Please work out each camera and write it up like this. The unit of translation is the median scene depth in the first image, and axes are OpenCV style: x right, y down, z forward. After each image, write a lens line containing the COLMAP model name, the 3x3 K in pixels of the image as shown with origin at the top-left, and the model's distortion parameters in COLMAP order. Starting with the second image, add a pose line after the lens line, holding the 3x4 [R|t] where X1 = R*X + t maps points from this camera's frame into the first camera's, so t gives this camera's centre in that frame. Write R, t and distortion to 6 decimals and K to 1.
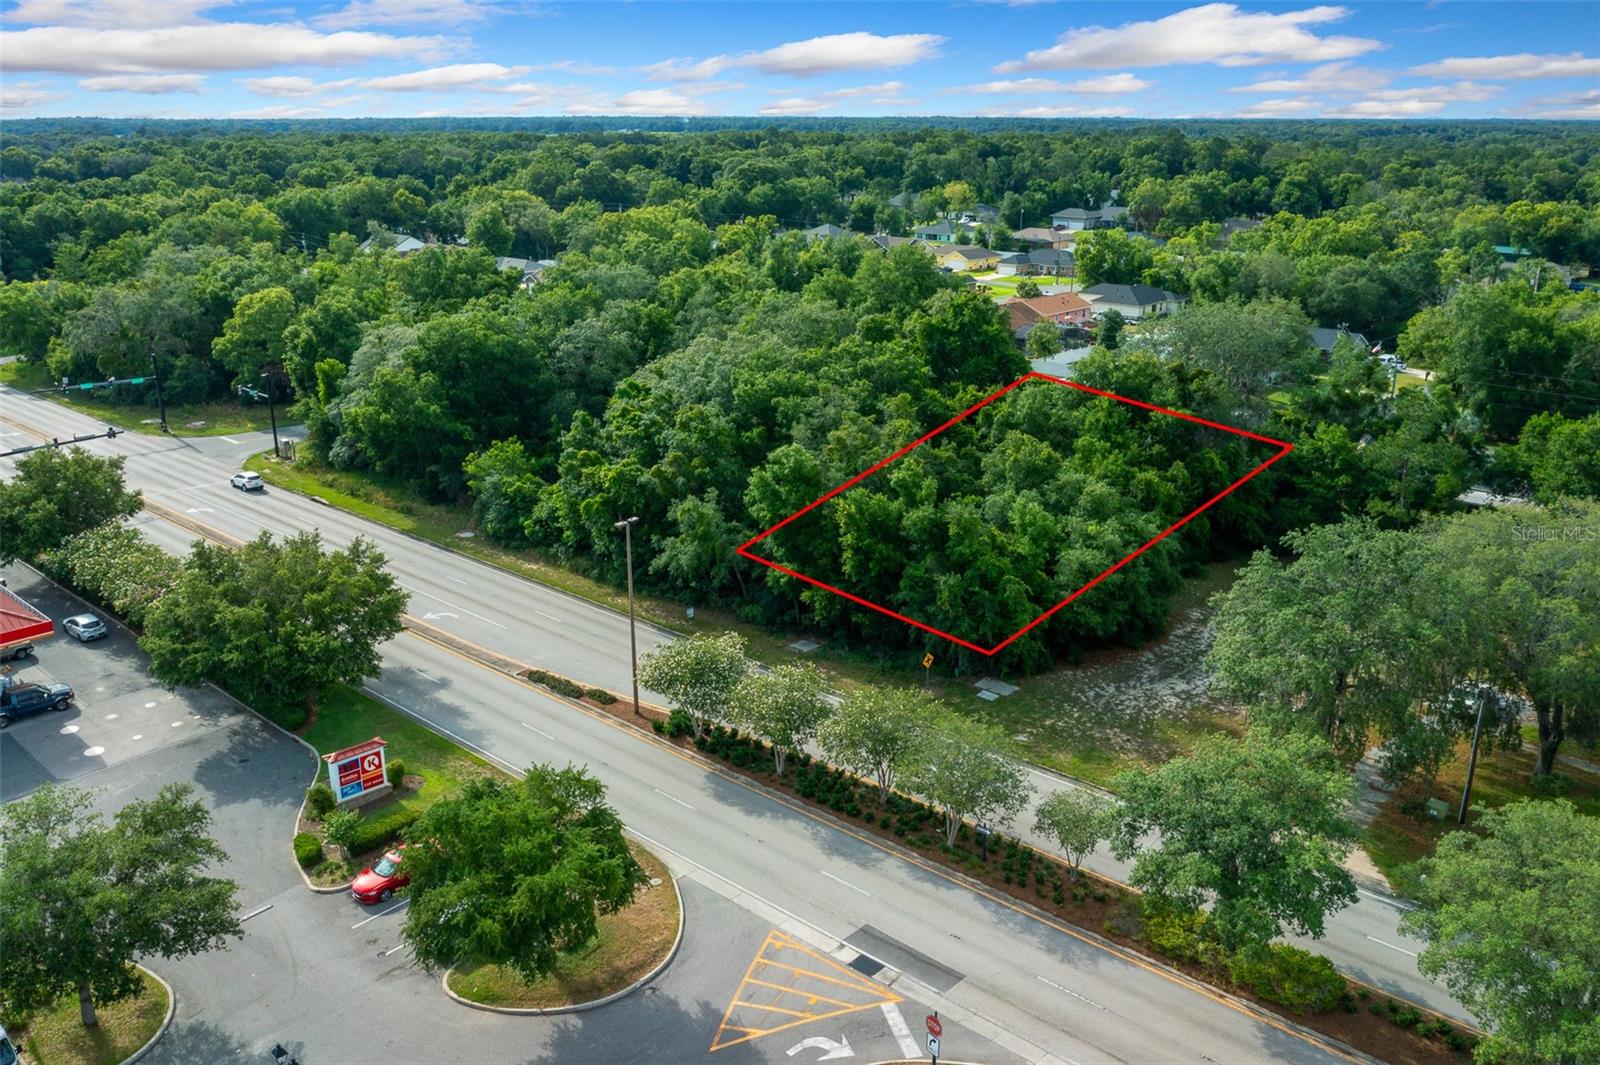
lens RADIAL K [[1349.6, 0, 800.0], [0, 1349.6, 532.5], [0, 0, 1]] dist [-0.020744, 0.000527]
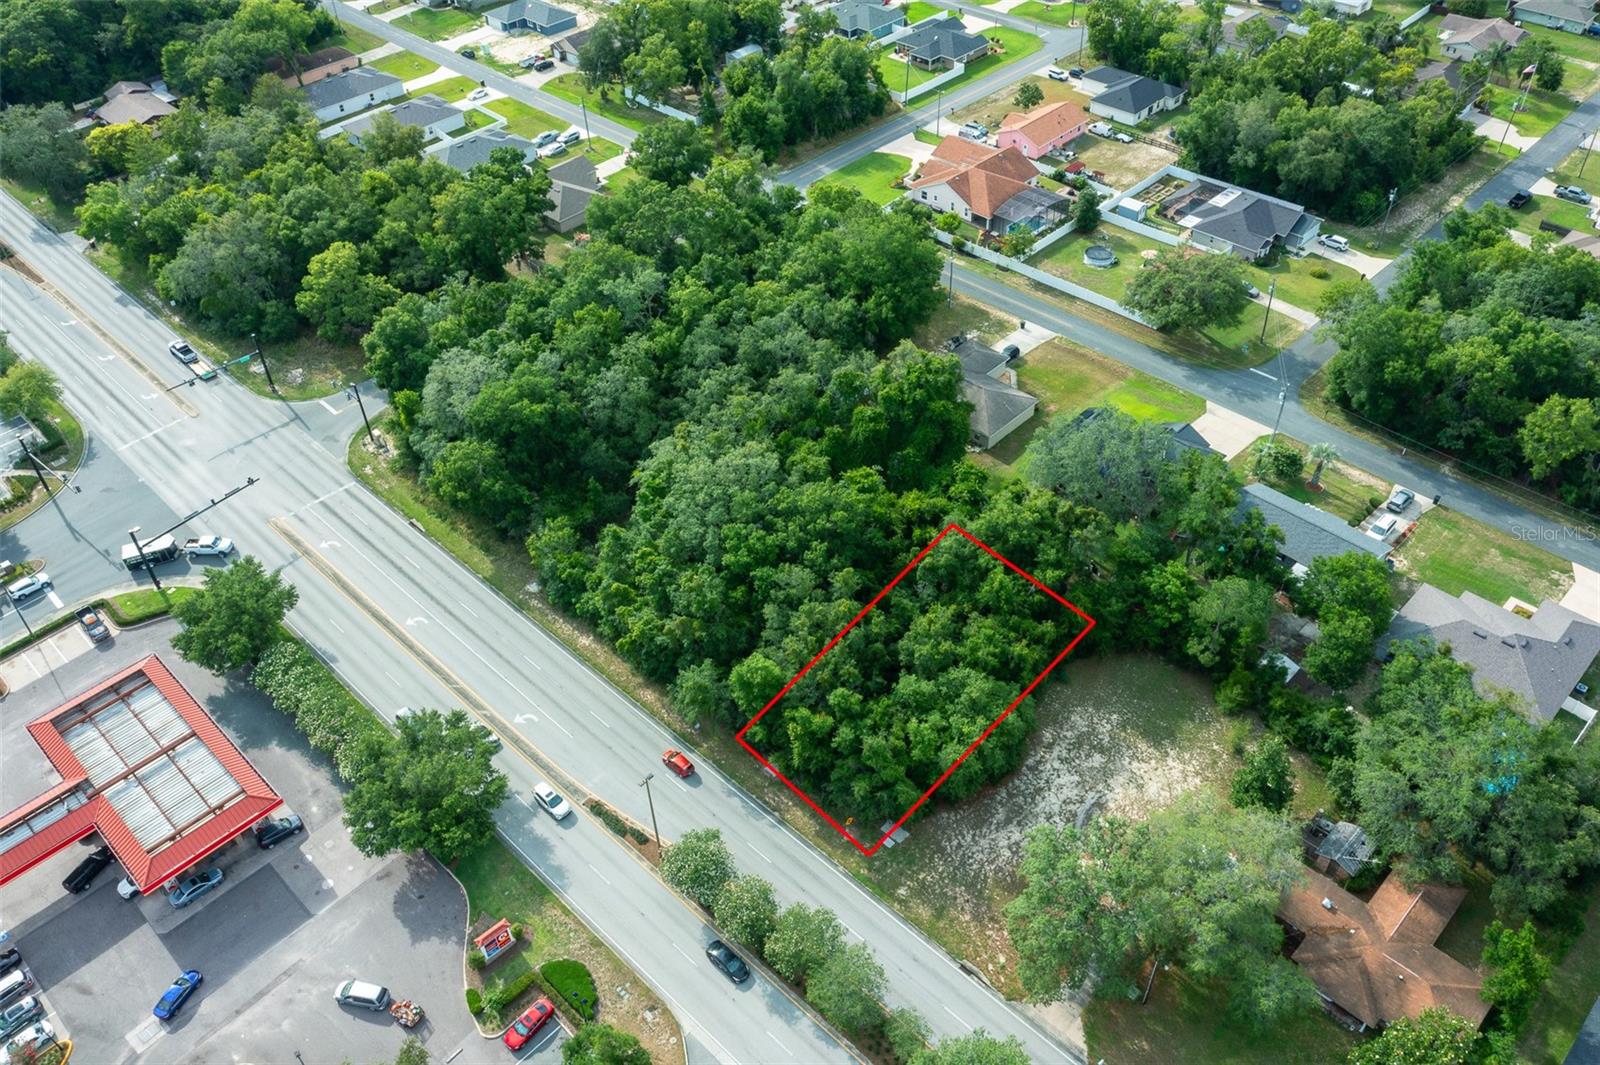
lens RADIAL K [[1349.6, 0, 800.0], [0, 1349.6, 532.5], [0, 0, 1]] dist [-0.020744, 0.000527]
pose [[0.998996, -0.000100, -0.044792, 0.103992], [0.018113, 0.915487, 0.401940, -0.791753], [0.040967, -0.402348, 0.914570, -0.259349]]
